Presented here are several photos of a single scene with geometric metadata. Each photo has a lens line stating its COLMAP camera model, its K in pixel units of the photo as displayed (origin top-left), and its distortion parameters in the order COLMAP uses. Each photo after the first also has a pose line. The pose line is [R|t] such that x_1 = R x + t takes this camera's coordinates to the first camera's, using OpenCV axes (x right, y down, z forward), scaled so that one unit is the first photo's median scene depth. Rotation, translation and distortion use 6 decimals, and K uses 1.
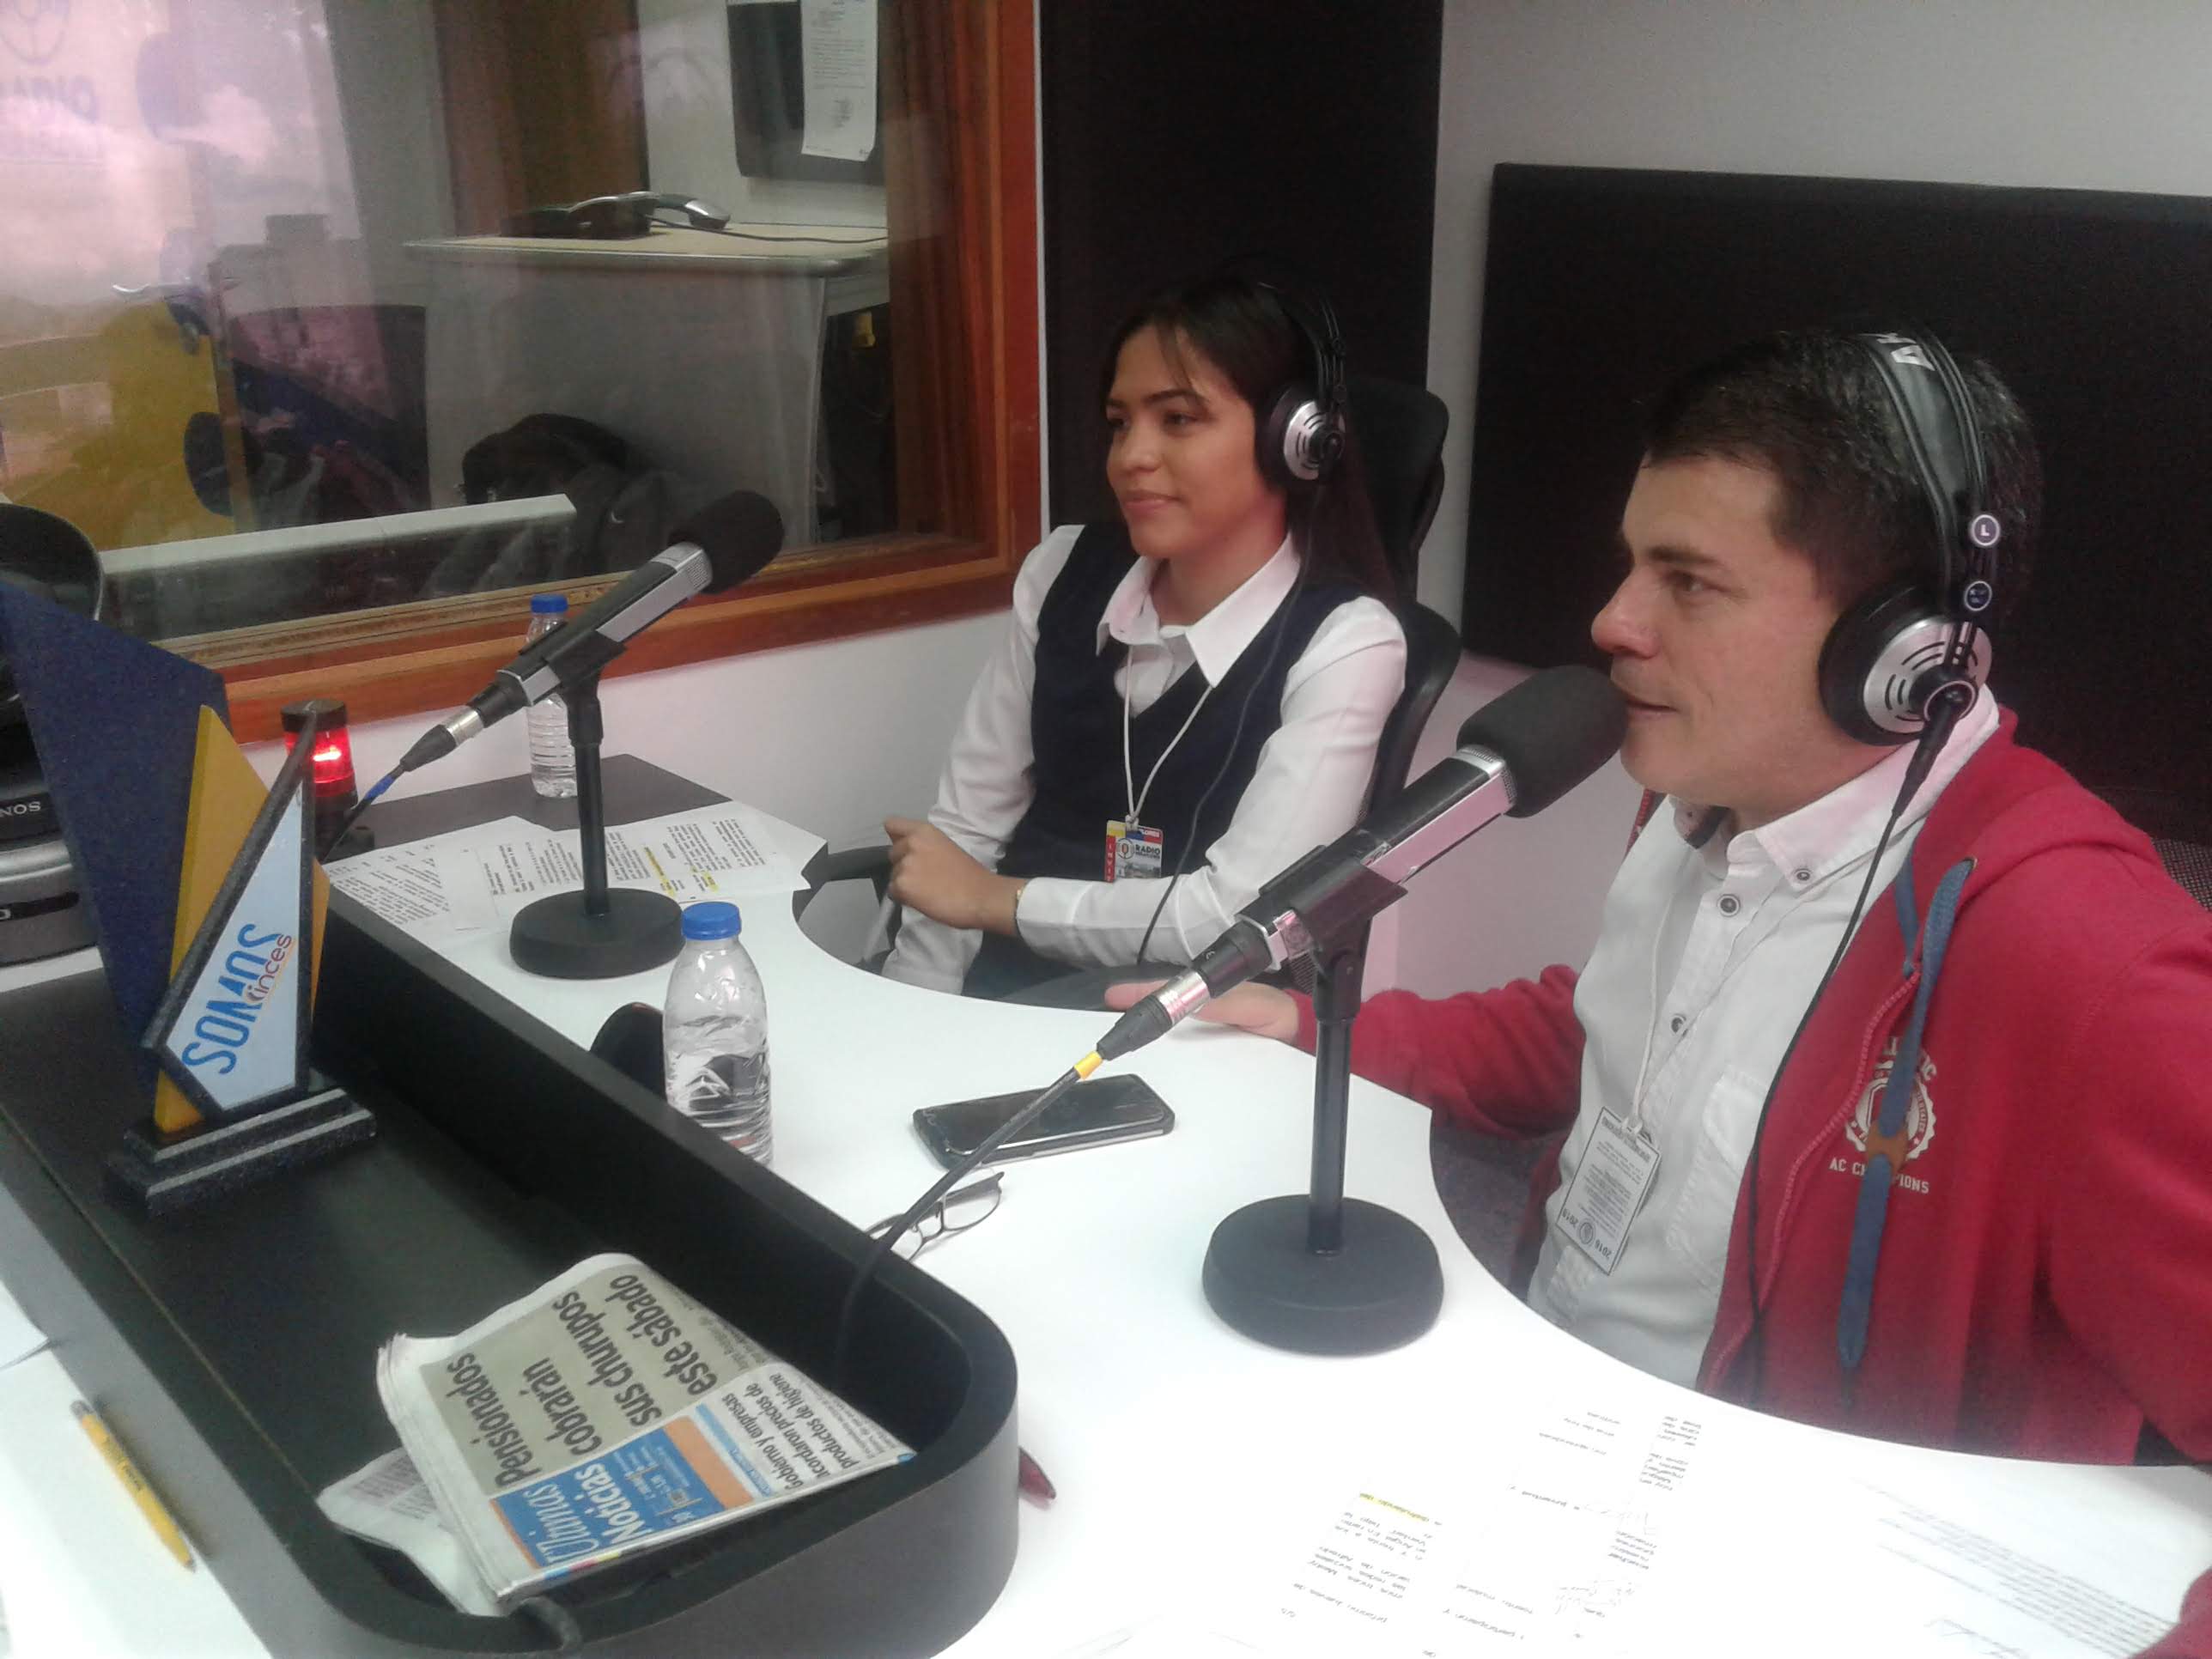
lens RADIAL K [[2170.0, 0, 1106.0], [0, 2170.0, 829.5], [0, 0, 1]] dist [0.052602, -0.026952]
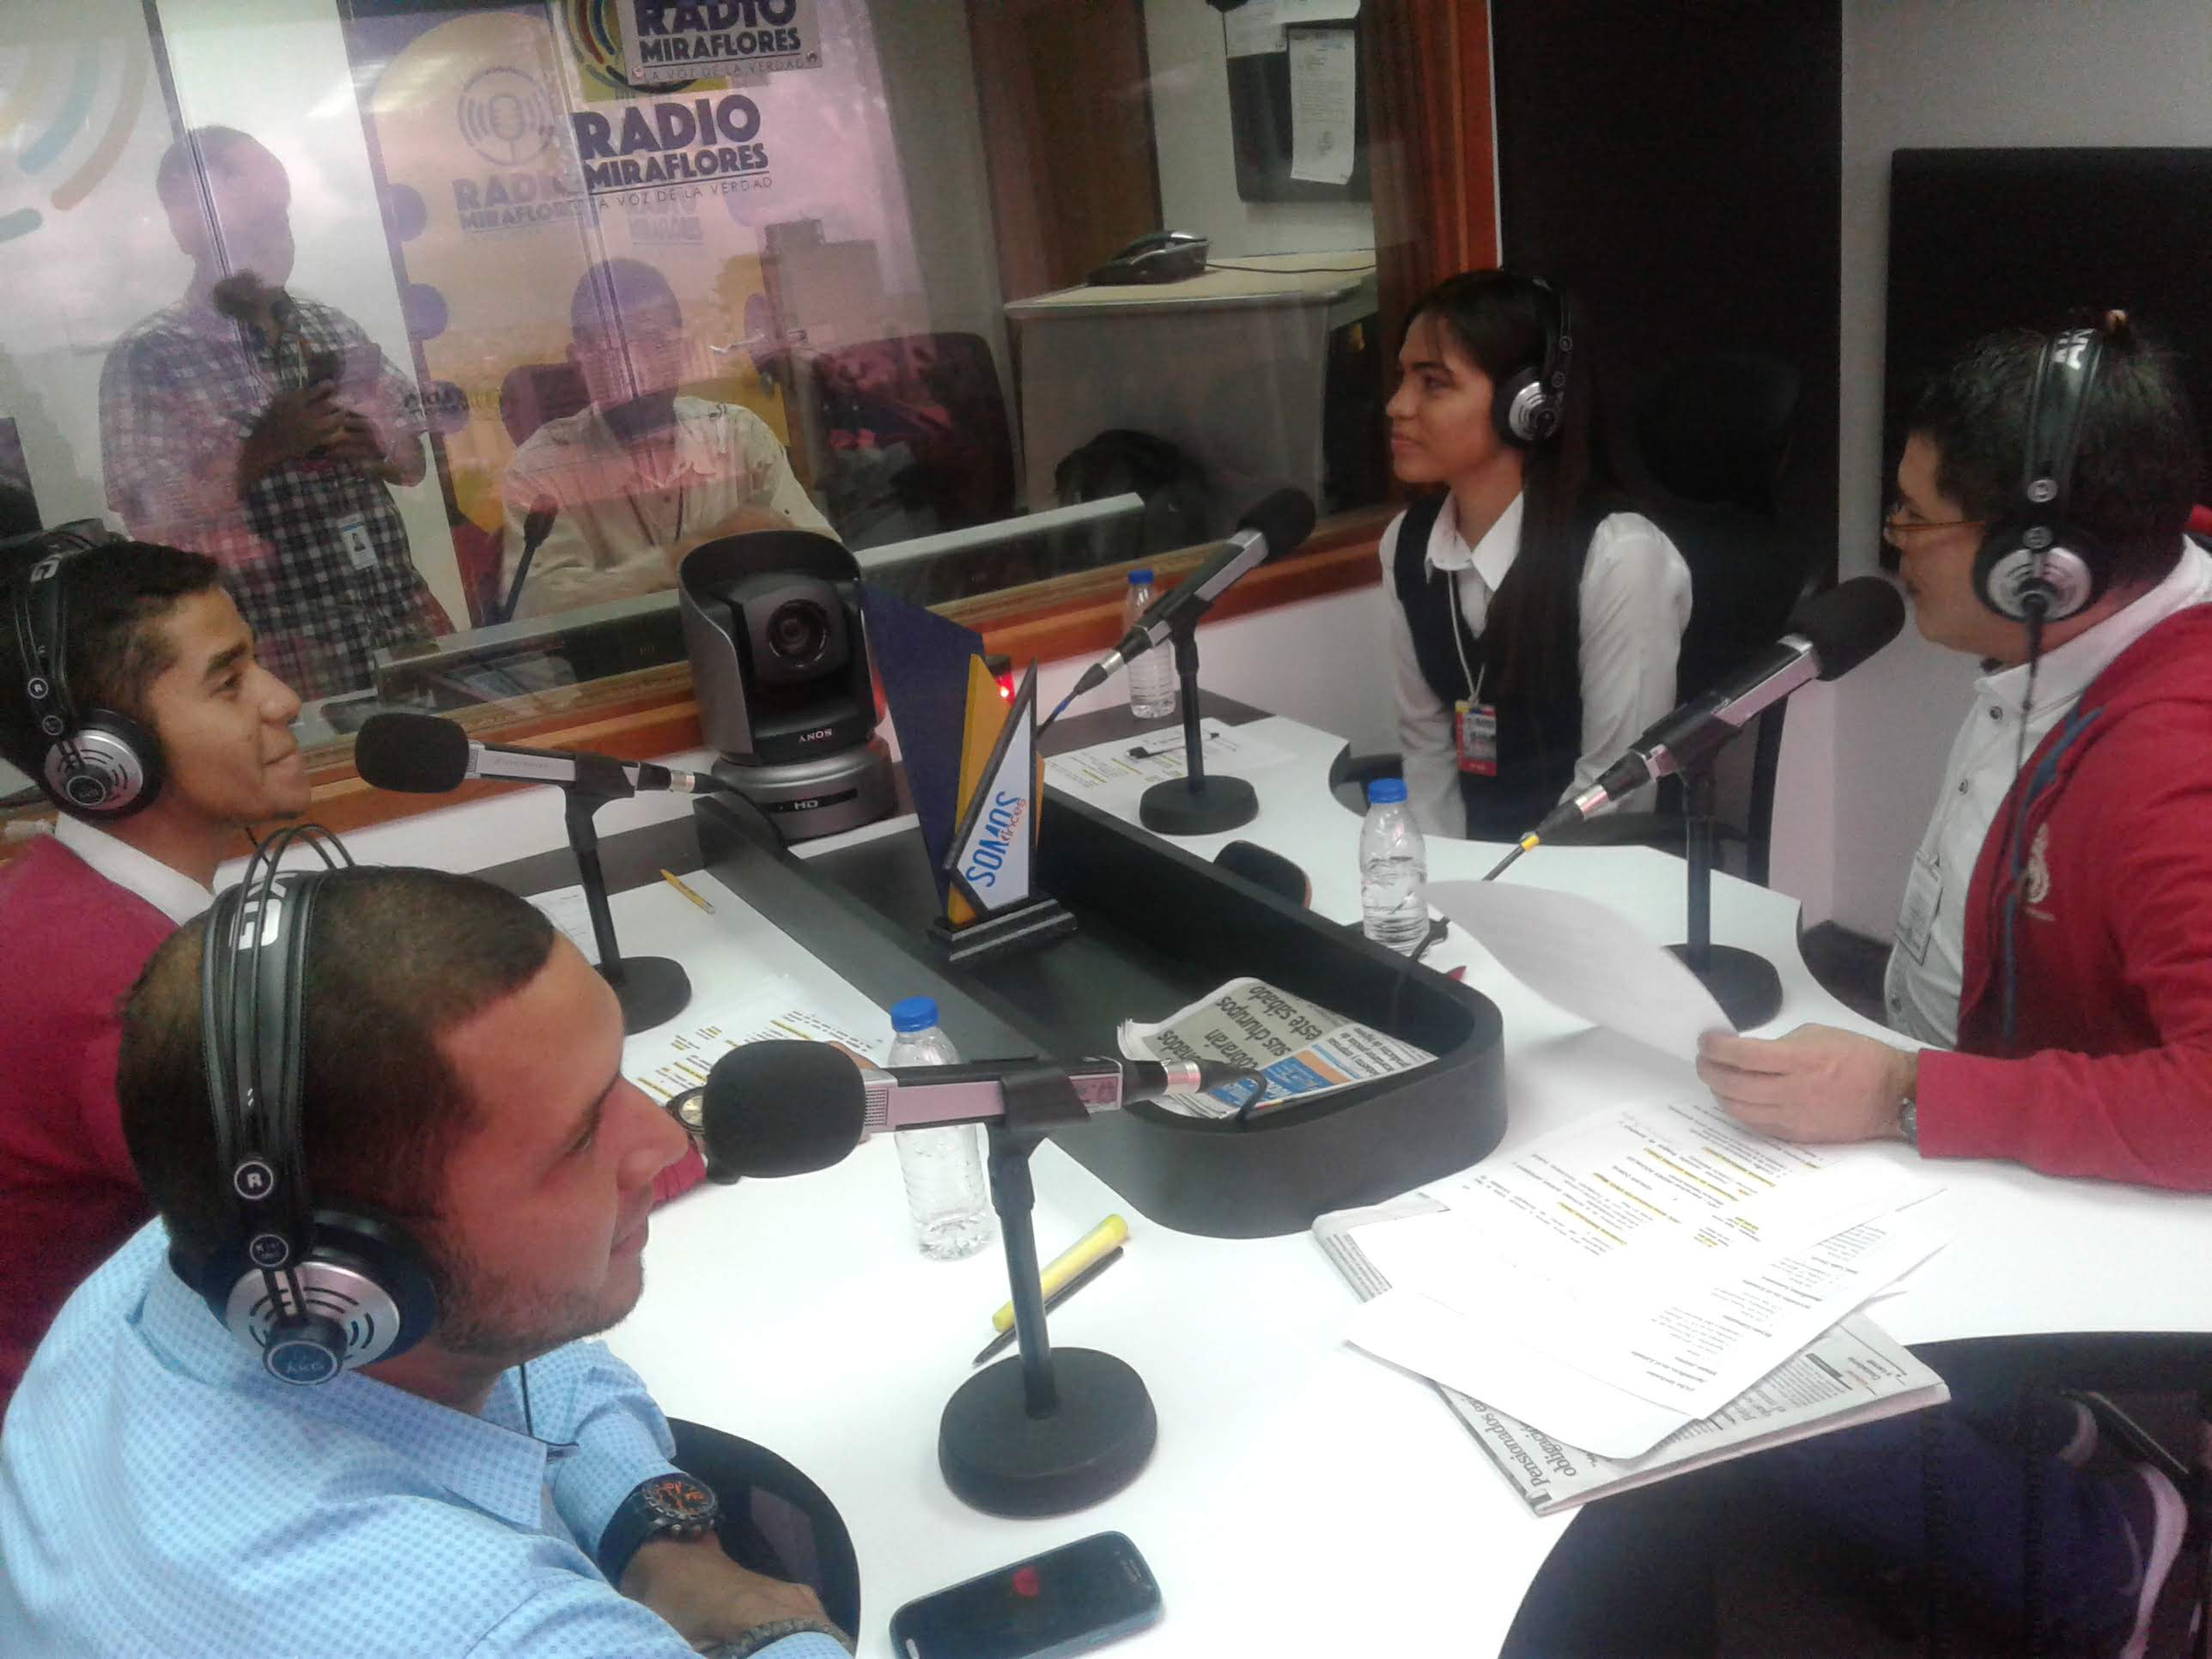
lens RADIAL K [[2170.0, 0, 1106.0], [0, 2170.0, 829.5], [0, 0, 1]] dist [0.052602, -0.026952]
pose [[0.975531, -0.029462, -0.217879, 0.021977], [0.033873, 0.999289, 0.016538, 0.047122], [0.217237, -0.023514, 0.975836, -0.509011]]
